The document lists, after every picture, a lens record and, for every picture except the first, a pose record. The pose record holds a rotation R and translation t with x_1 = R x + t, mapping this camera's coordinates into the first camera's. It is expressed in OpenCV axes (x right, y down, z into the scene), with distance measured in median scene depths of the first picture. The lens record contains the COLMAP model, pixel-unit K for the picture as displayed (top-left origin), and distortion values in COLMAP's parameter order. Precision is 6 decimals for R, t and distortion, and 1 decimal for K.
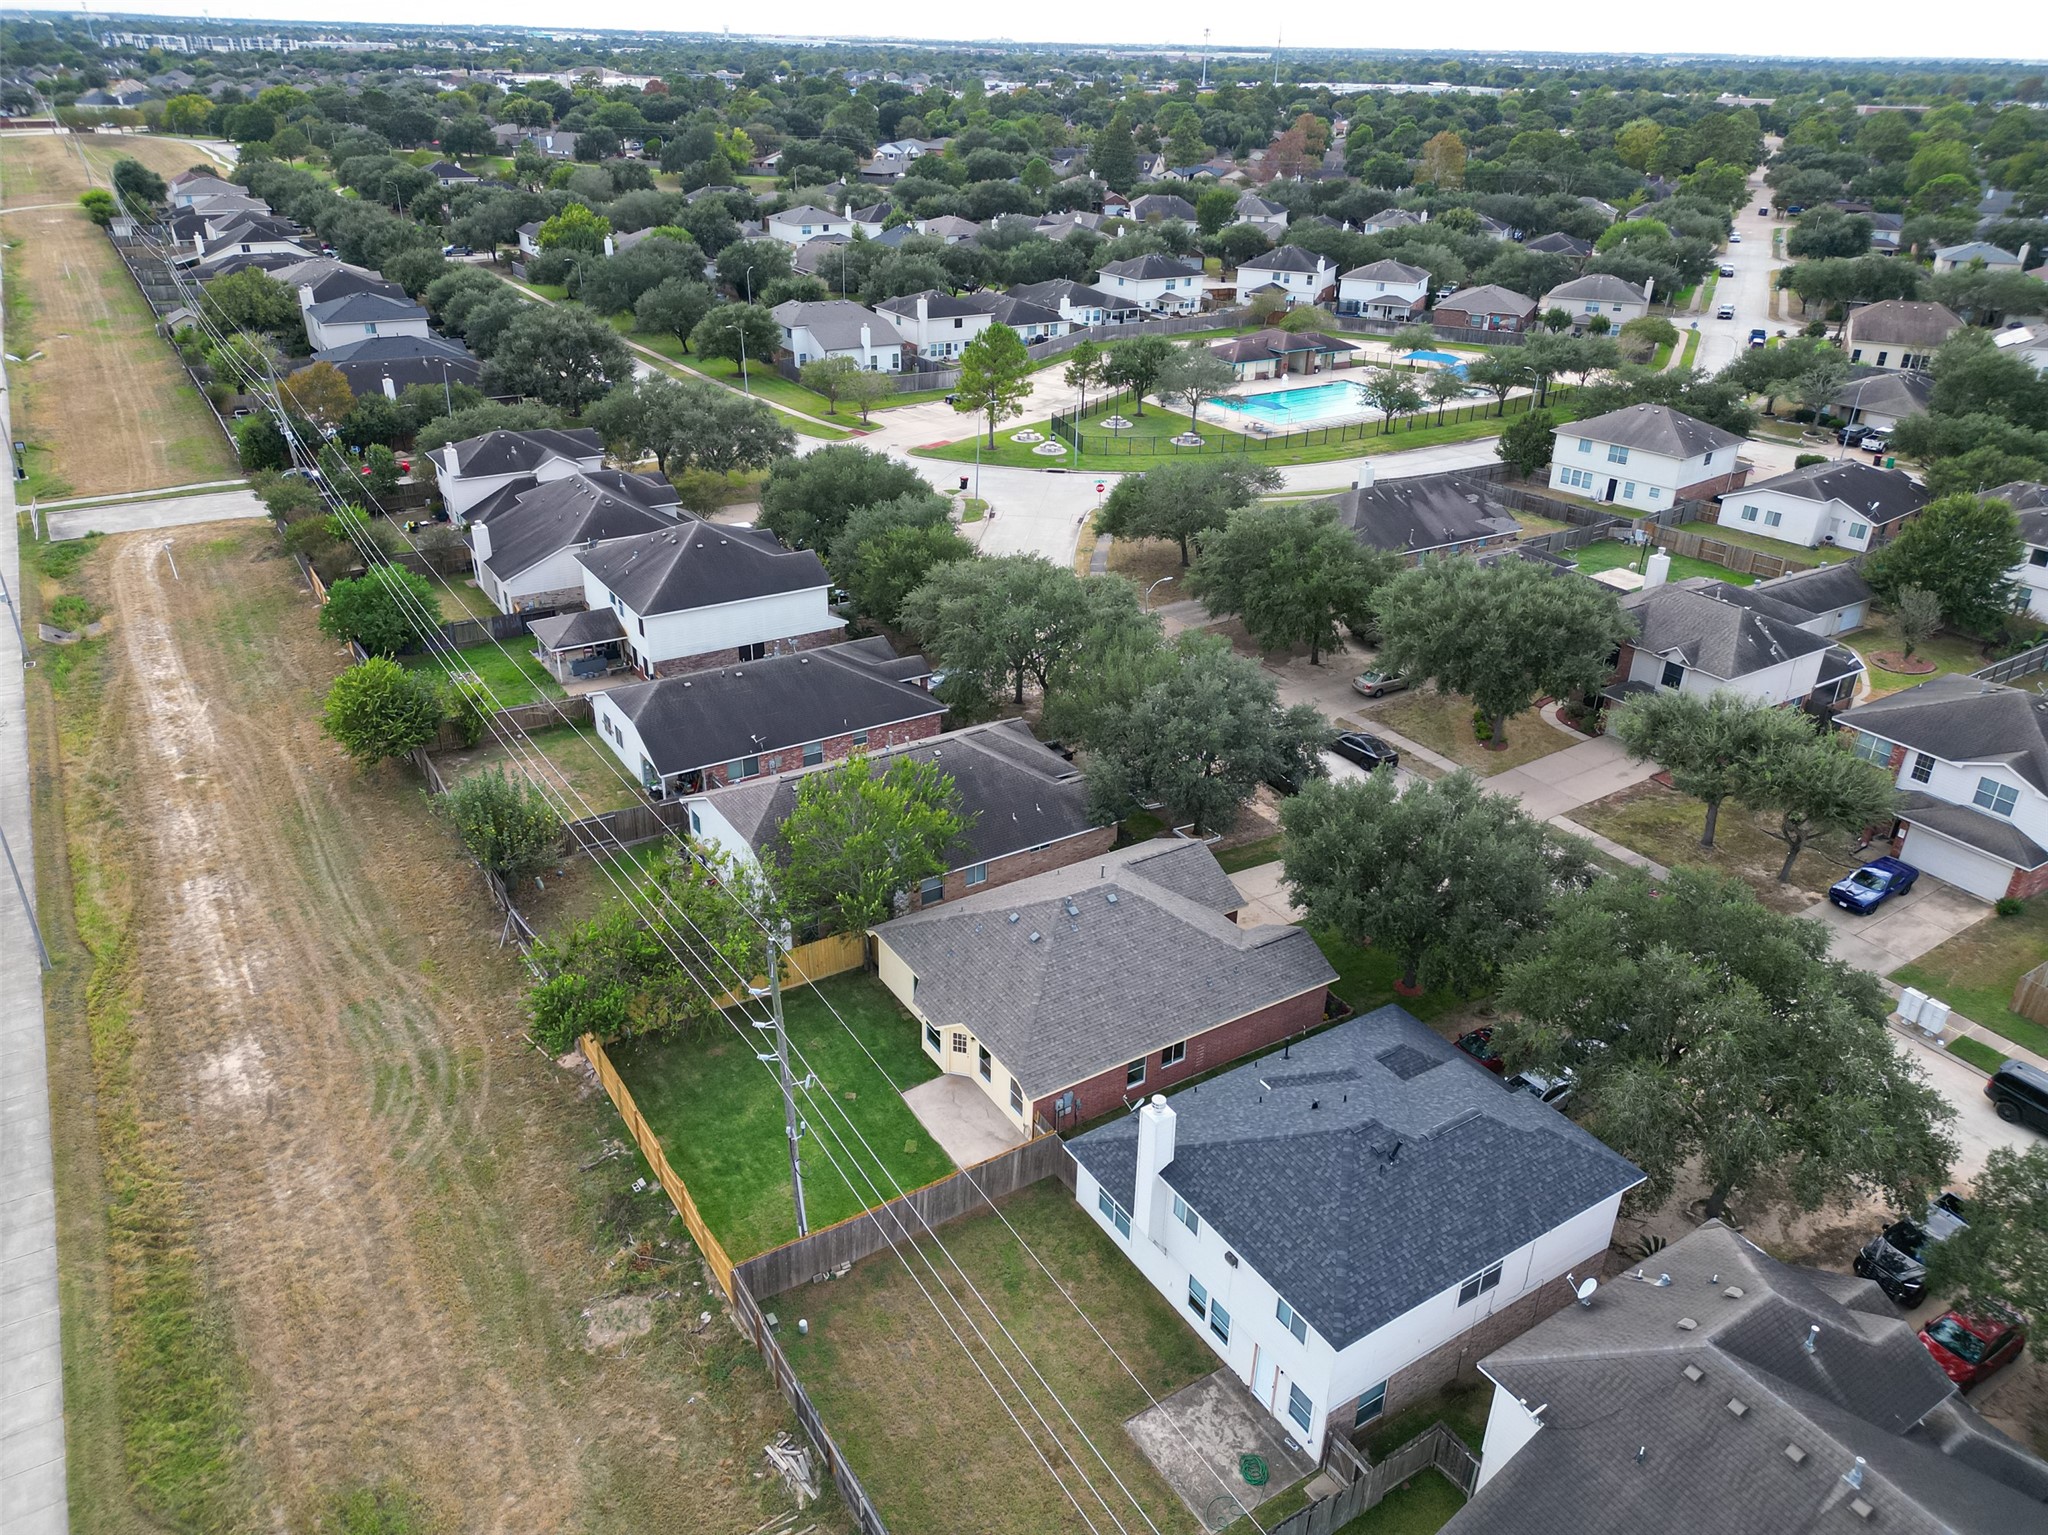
lens RADIAL K [[1425.6, 0, 1020.5], [0, 1425.6, 766.9], [0, 0, 1]] dist [0.008055, 0.012739]
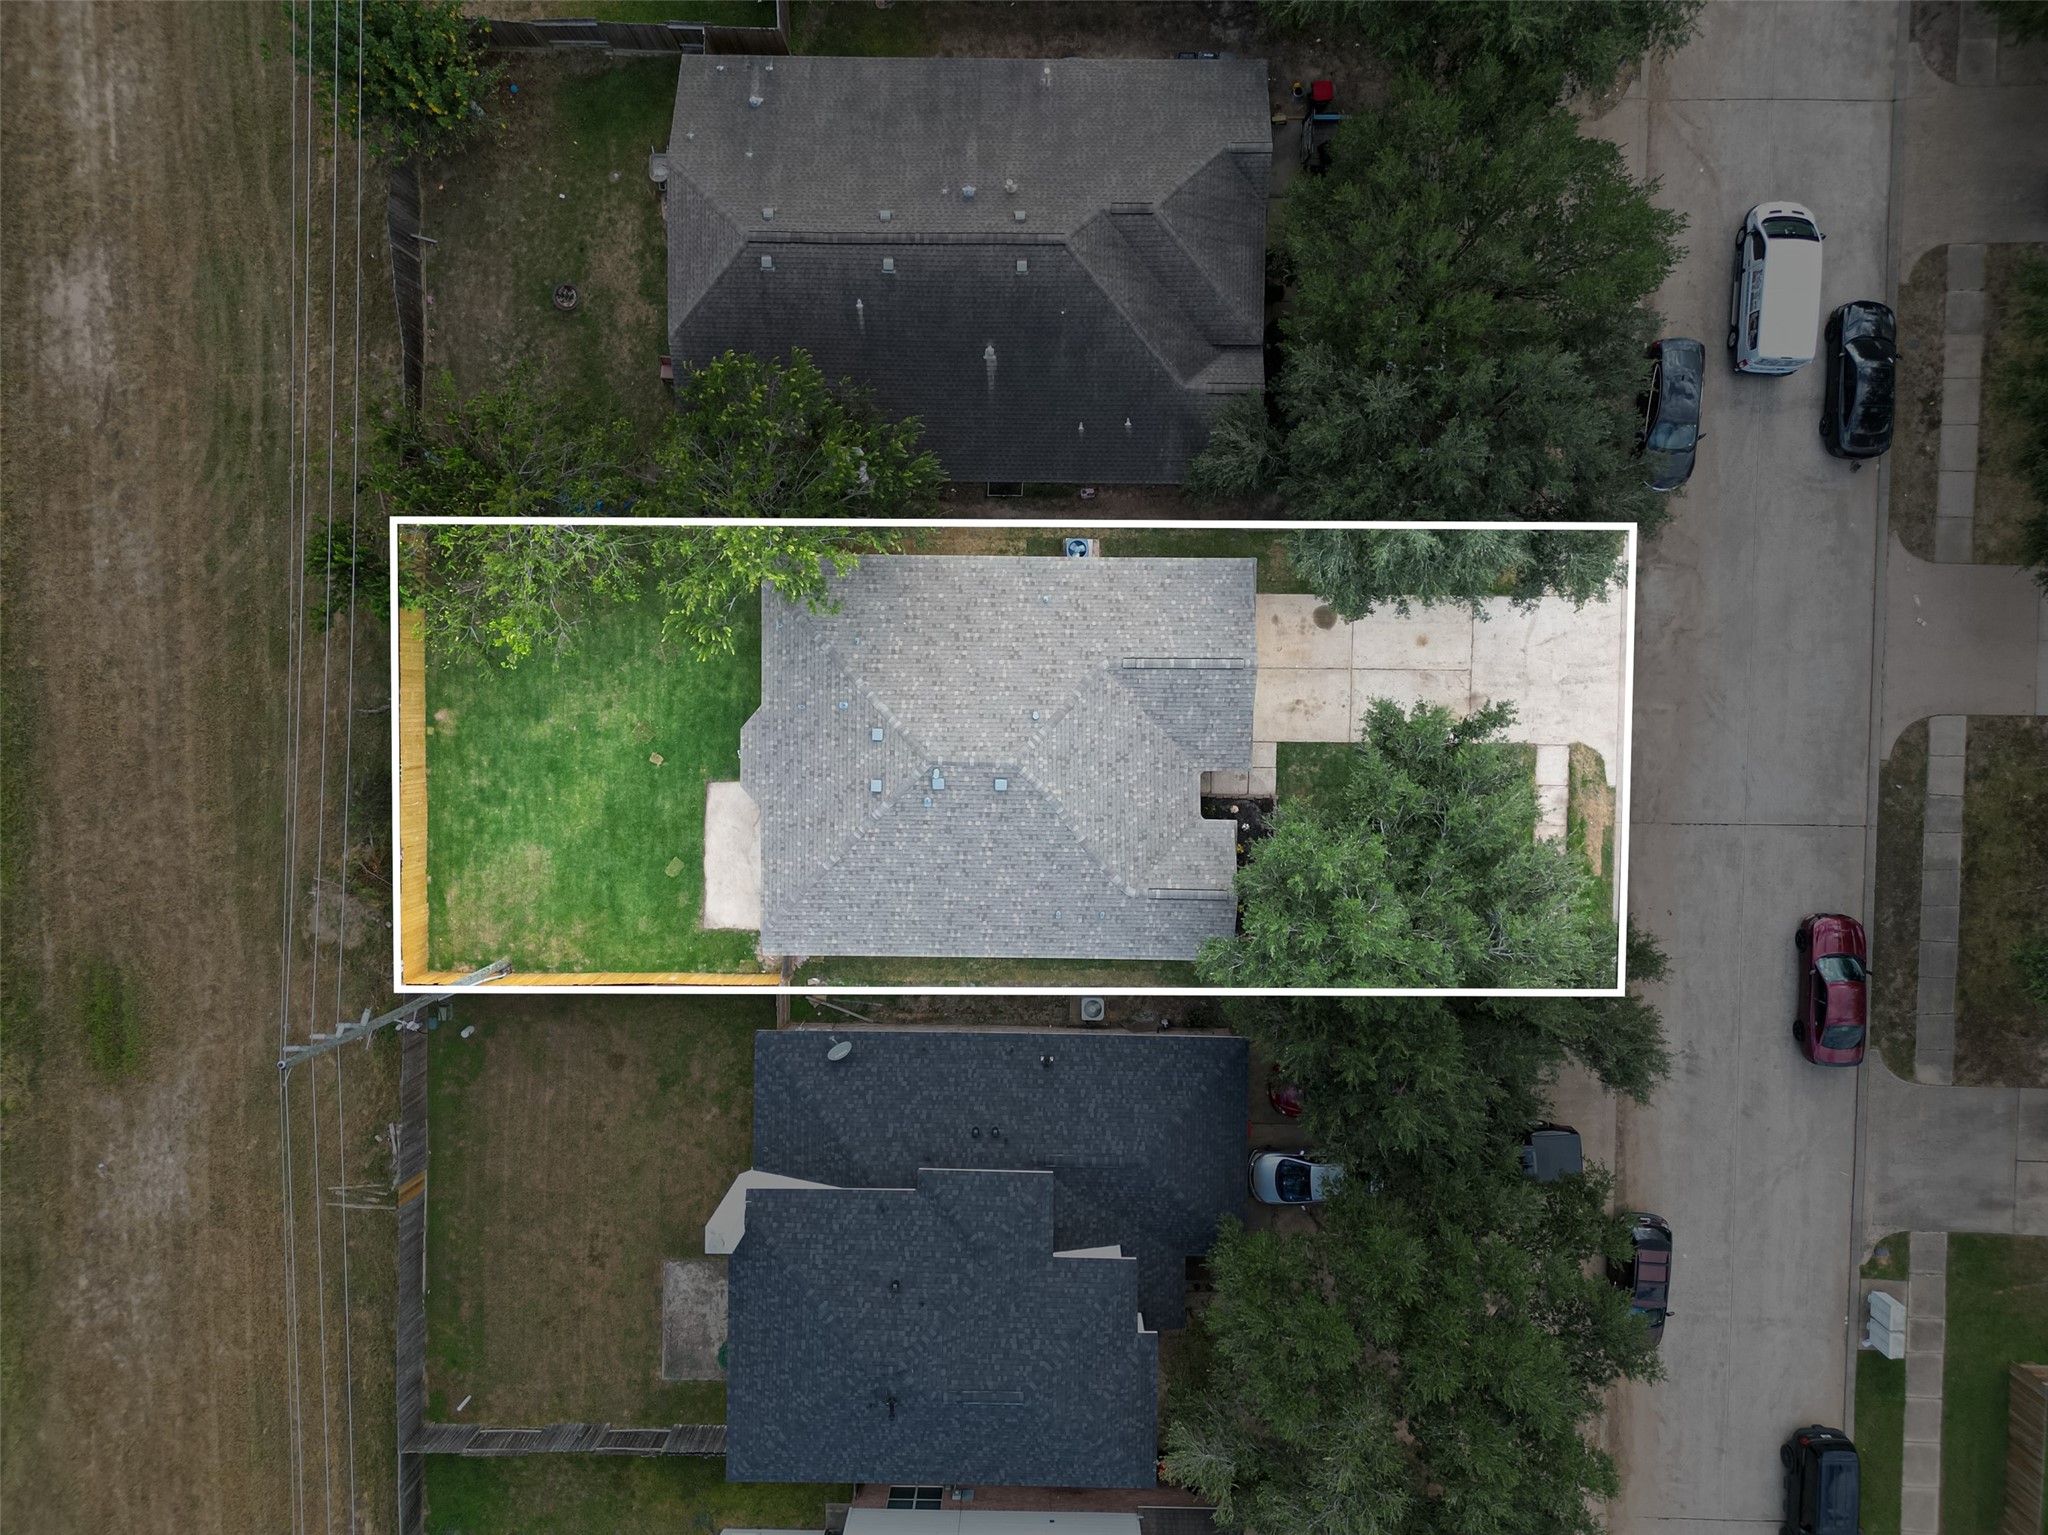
lens RADIAL K [[1425.6, 0, 1022.9], [0, 1425.6, 767.6], [0, 0, 1]] dist [0.008055, 0.012739]
pose [[0.826030, 0.563005, -0.026439, 0.089121], [-0.199477, 0.335898, 0.920533, -0.598337], [0.527146, -0.755114, 0.389769, 0.763112]]
